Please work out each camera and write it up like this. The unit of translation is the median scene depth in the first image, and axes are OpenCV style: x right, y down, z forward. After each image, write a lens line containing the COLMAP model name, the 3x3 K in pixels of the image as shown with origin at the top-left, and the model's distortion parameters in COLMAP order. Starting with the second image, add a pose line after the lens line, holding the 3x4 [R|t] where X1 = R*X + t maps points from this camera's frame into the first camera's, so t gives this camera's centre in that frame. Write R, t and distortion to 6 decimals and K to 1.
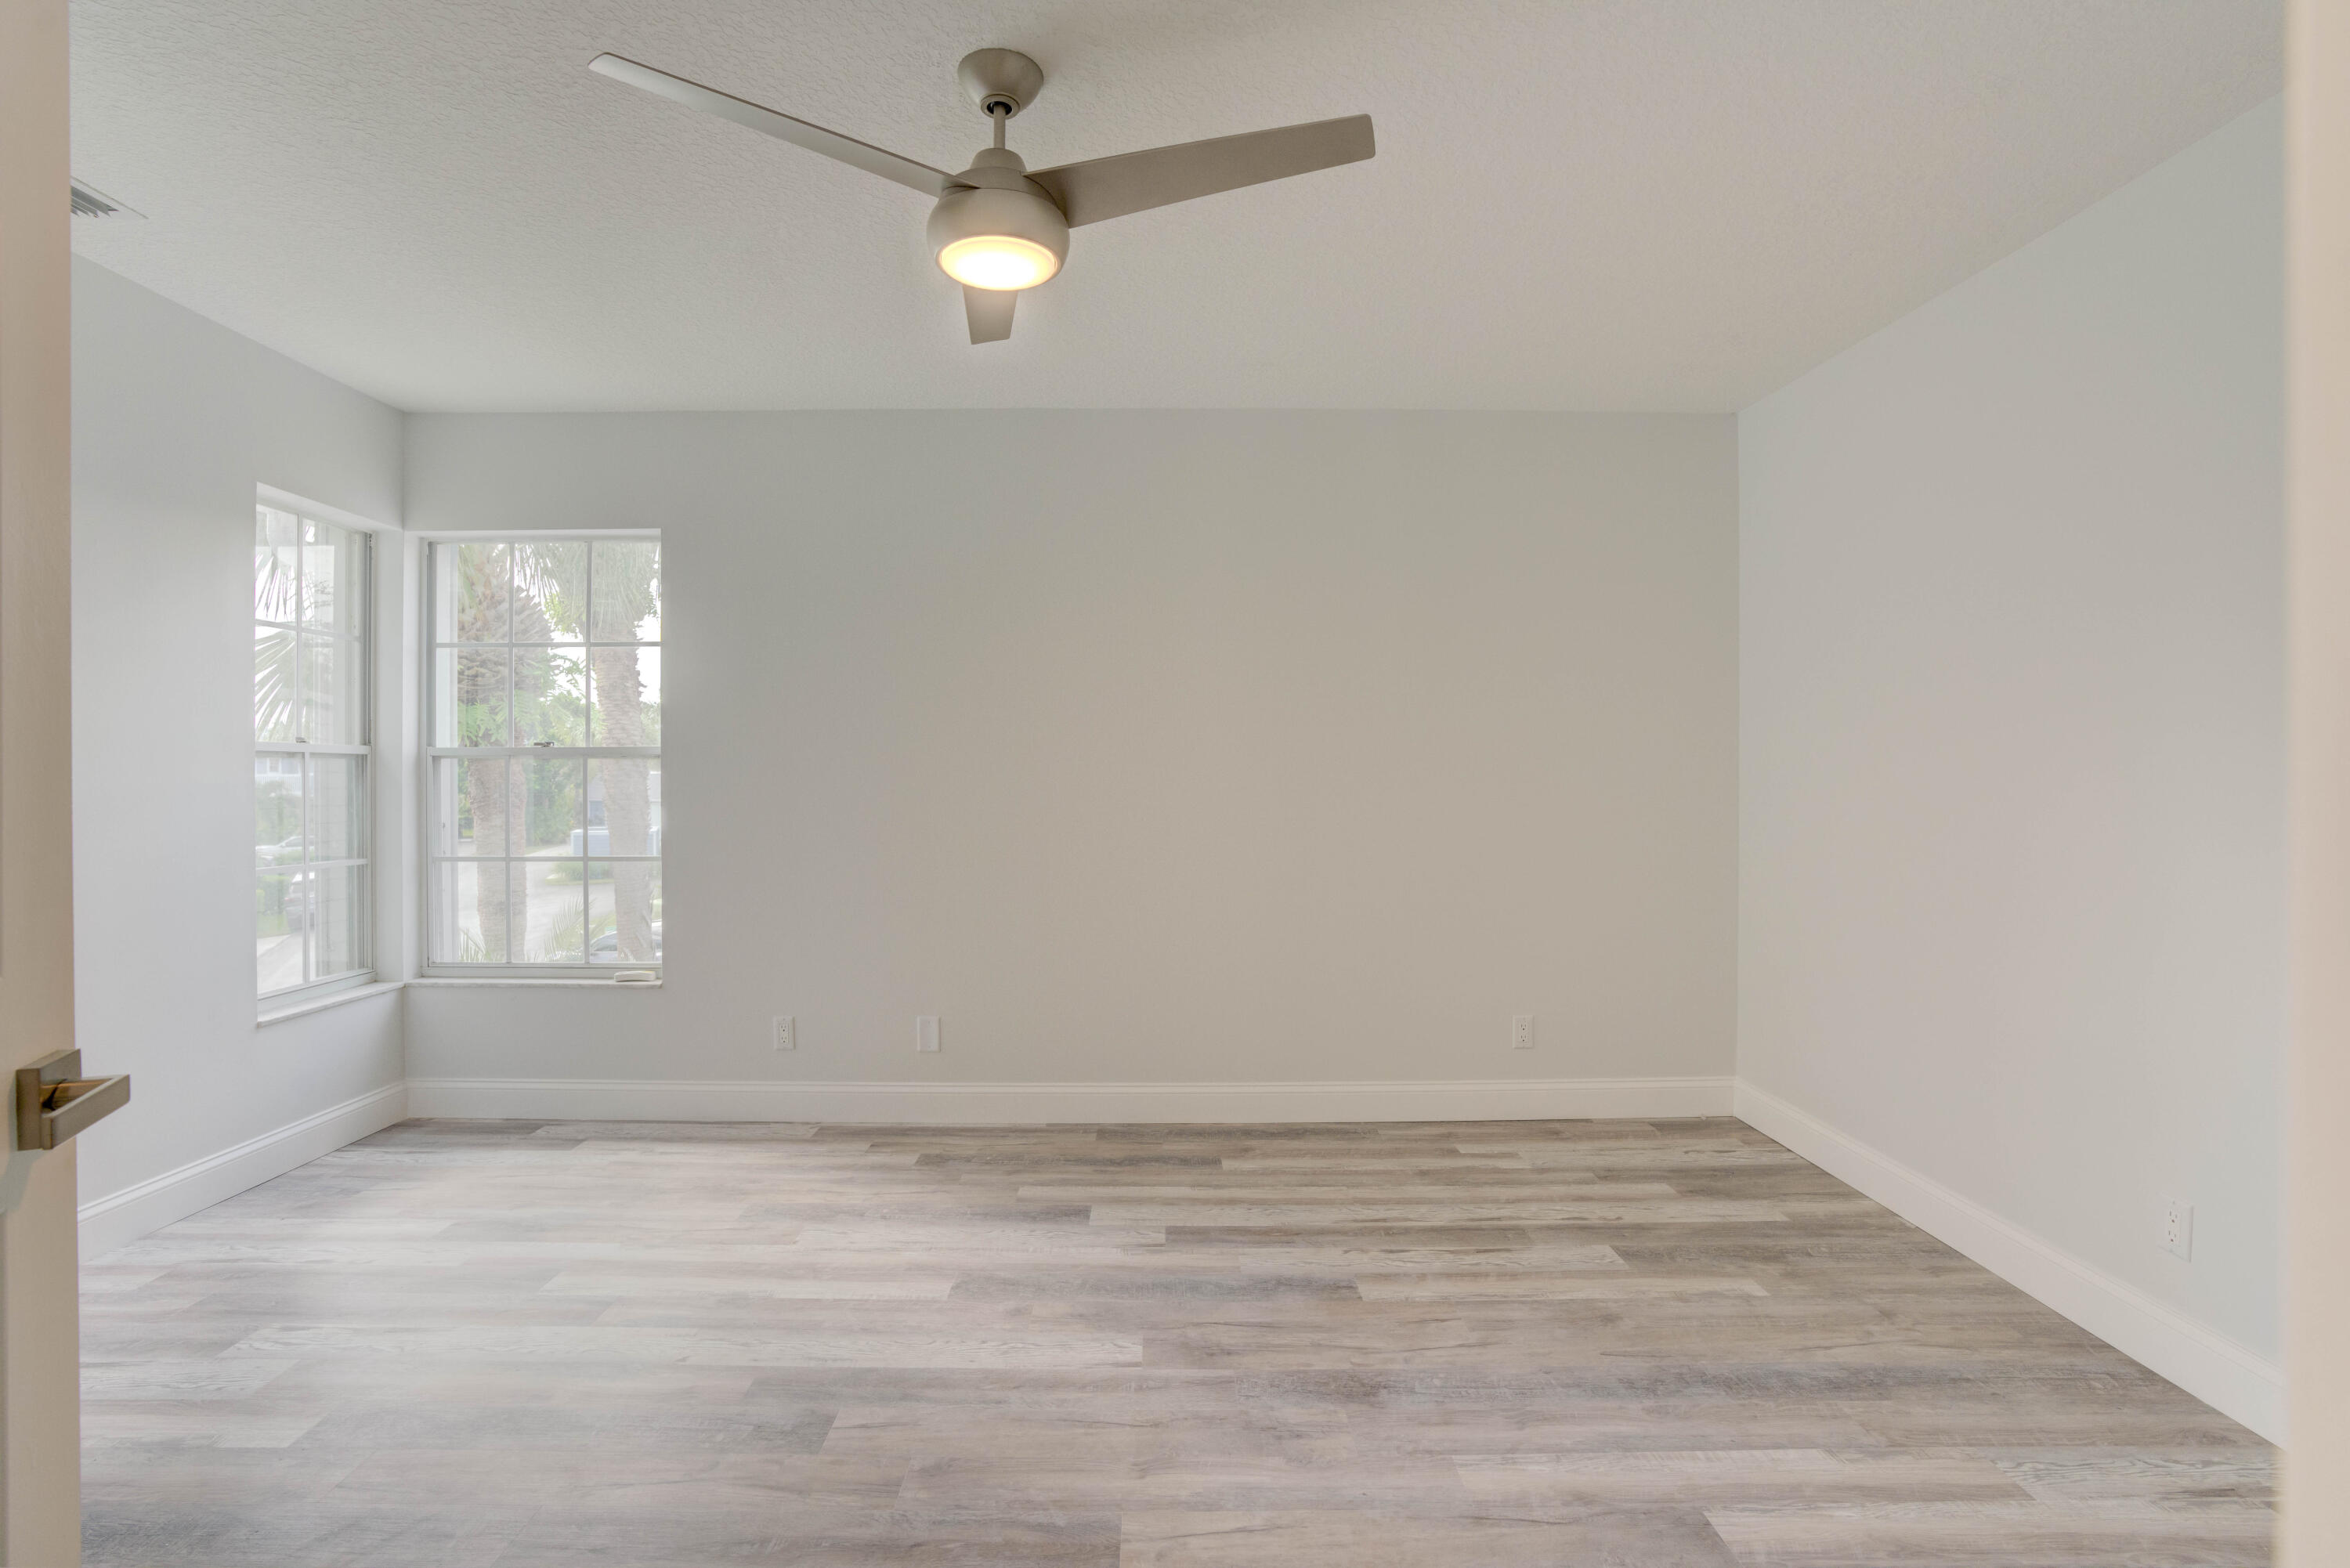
lens RADIAL K [[1113.9, 0, 1157.4], [0, 1113.9, 784.1], [0, 0, 1]] dist [-0.062363, 0.024742]
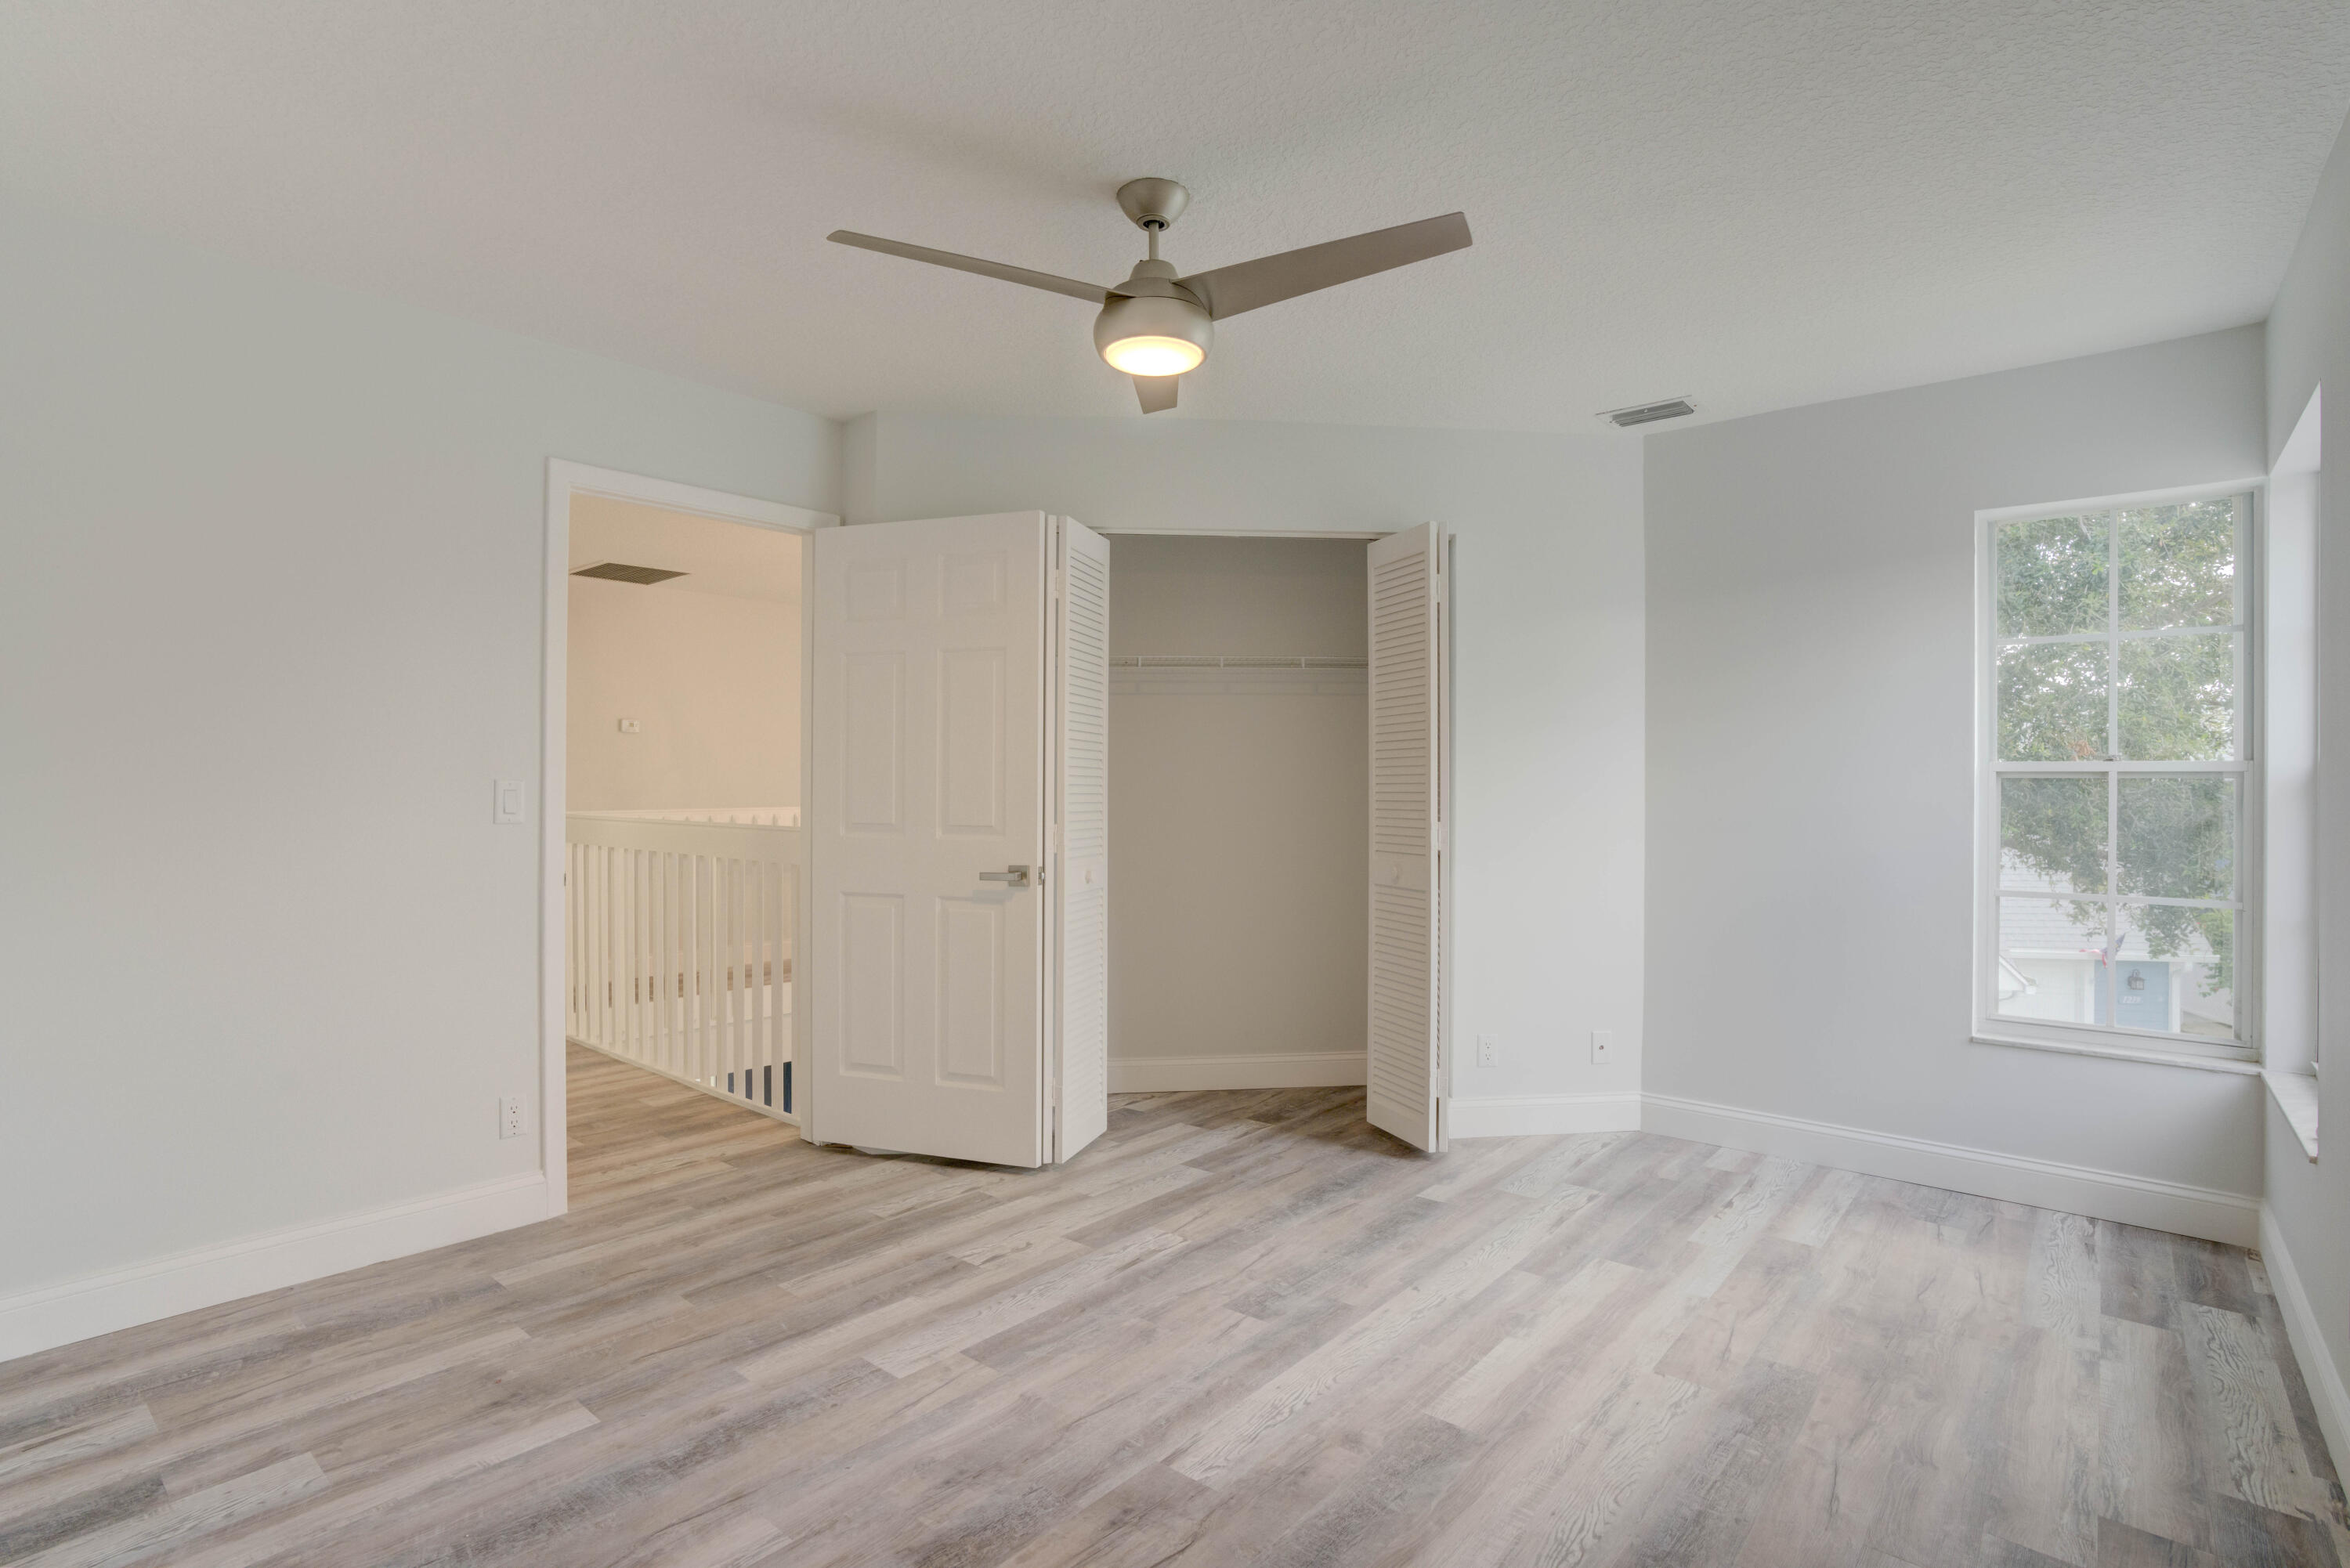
lens RADIAL K [[1113.9, 0, 1157.4], [0, 1113.9, 784.1], [0, 0, 1]] dist [-0.062363, 0.024742]
pose [[-0.644071, -0.007820, -0.764926, 0.623147], [-0.012606, 0.999920, 0.000392, -0.014035], [0.764862, 0.009895, -0.644118, 1.463595]]
